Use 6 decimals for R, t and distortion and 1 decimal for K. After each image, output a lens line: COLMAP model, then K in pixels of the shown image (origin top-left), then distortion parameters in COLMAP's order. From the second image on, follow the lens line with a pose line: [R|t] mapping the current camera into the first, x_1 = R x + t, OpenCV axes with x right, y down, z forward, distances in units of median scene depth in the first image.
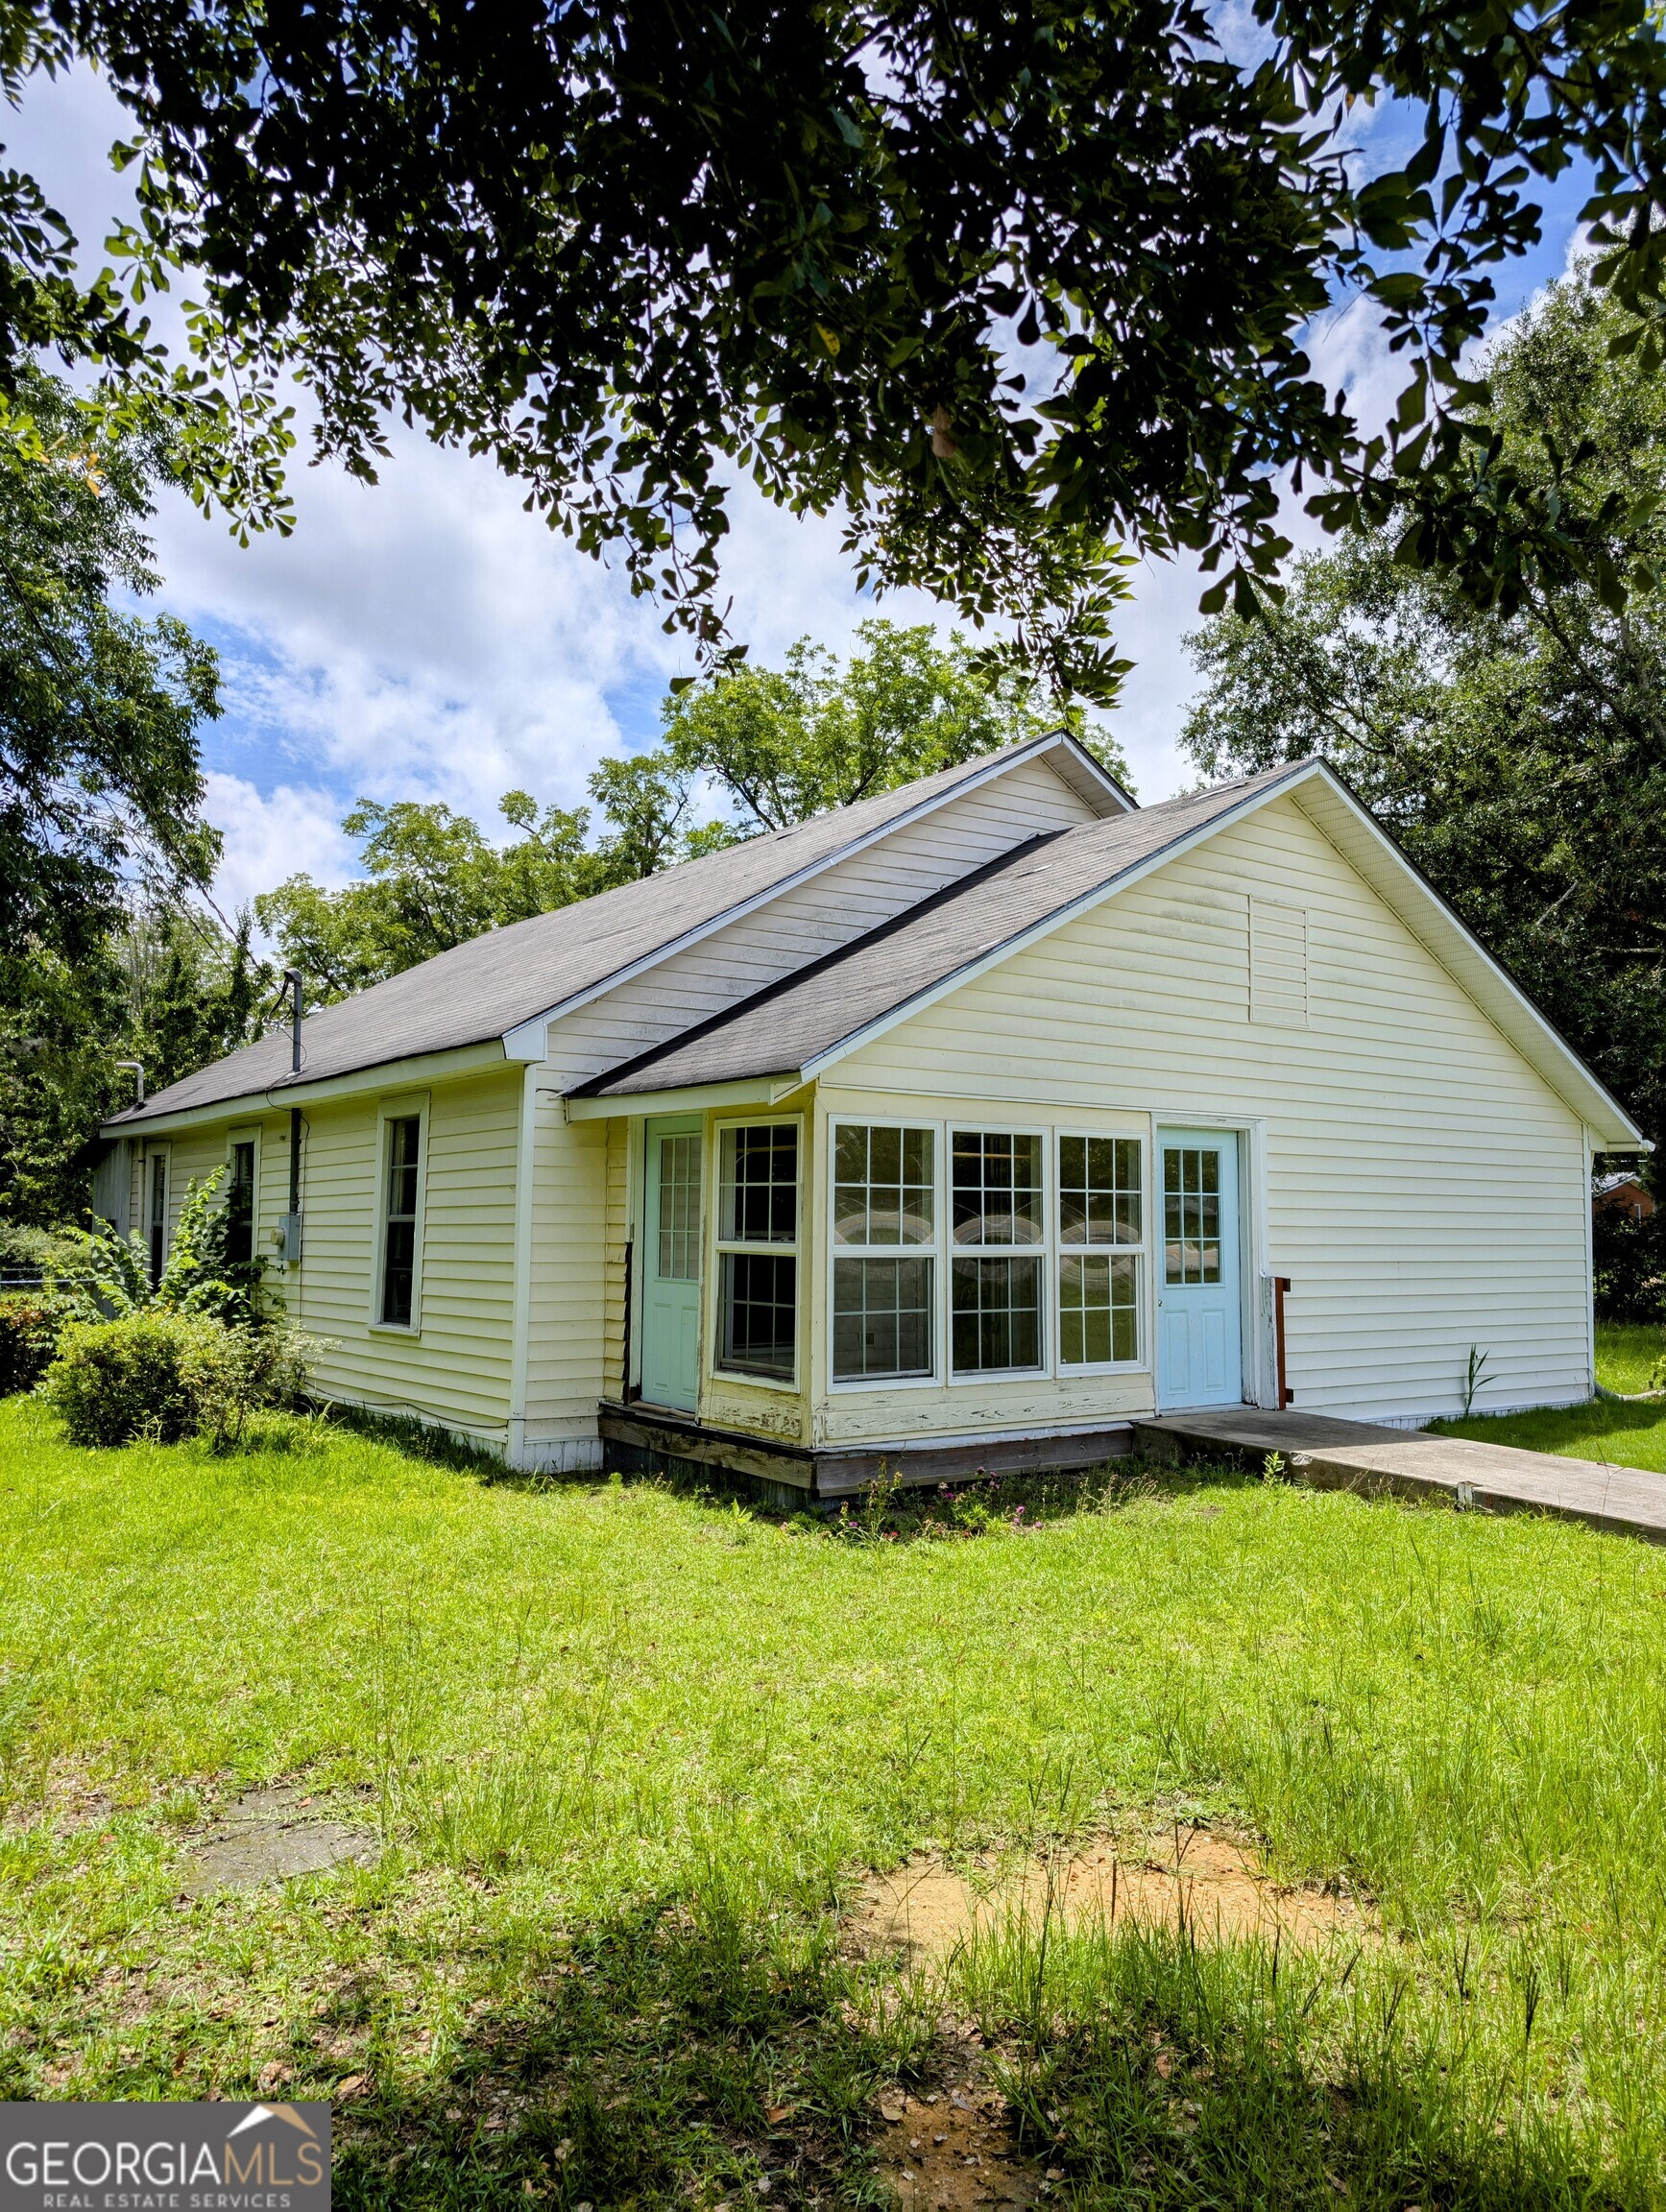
lens RADIAL K [[1606.9, 0, 833.0], [0, 1606.9, 1106.0], [0, 0, 1]] dist [0.050165, -0.030442]
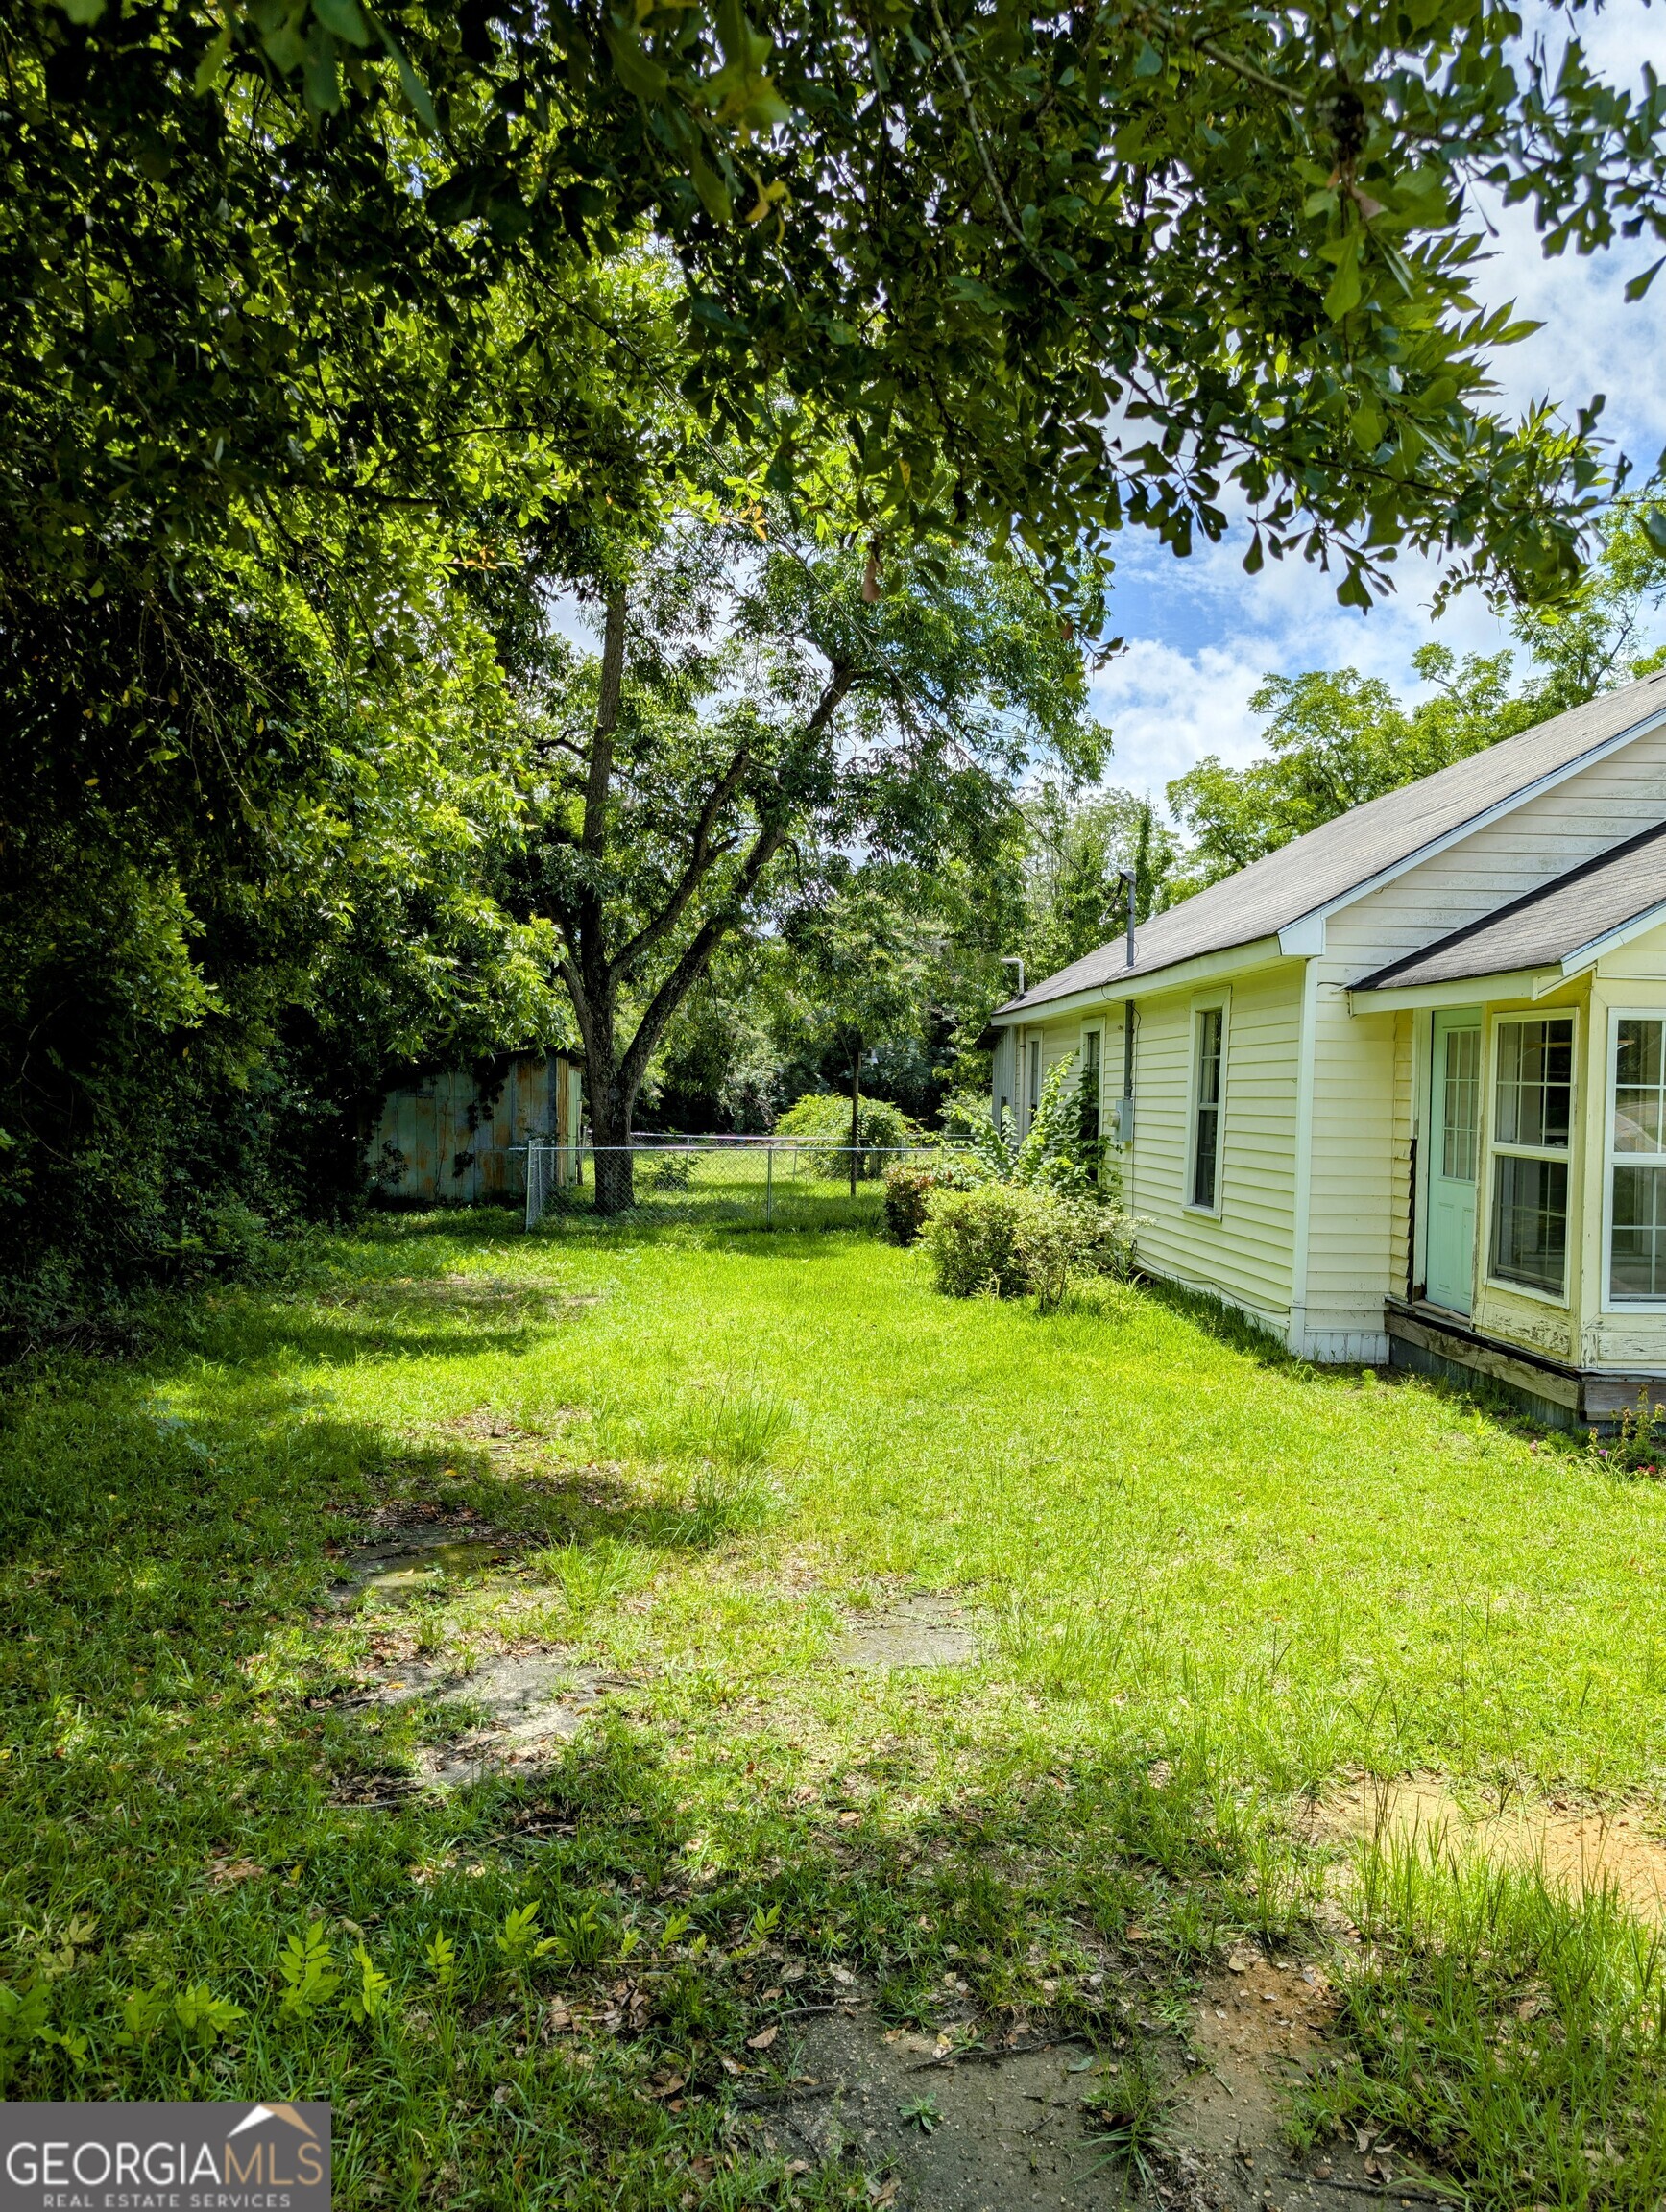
lens RADIAL K [[1606.9, 0, 833.0], [0, 1606.9, 1106.0], [0, 0, 1]] dist [0.050165, -0.030442]
pose [[0.844943, 0.018093, -0.534551, 0.099227], [0.024291, 0.997098, 0.072145, -0.014071], [0.534305, -0.073943, 0.842051, -0.010875]]
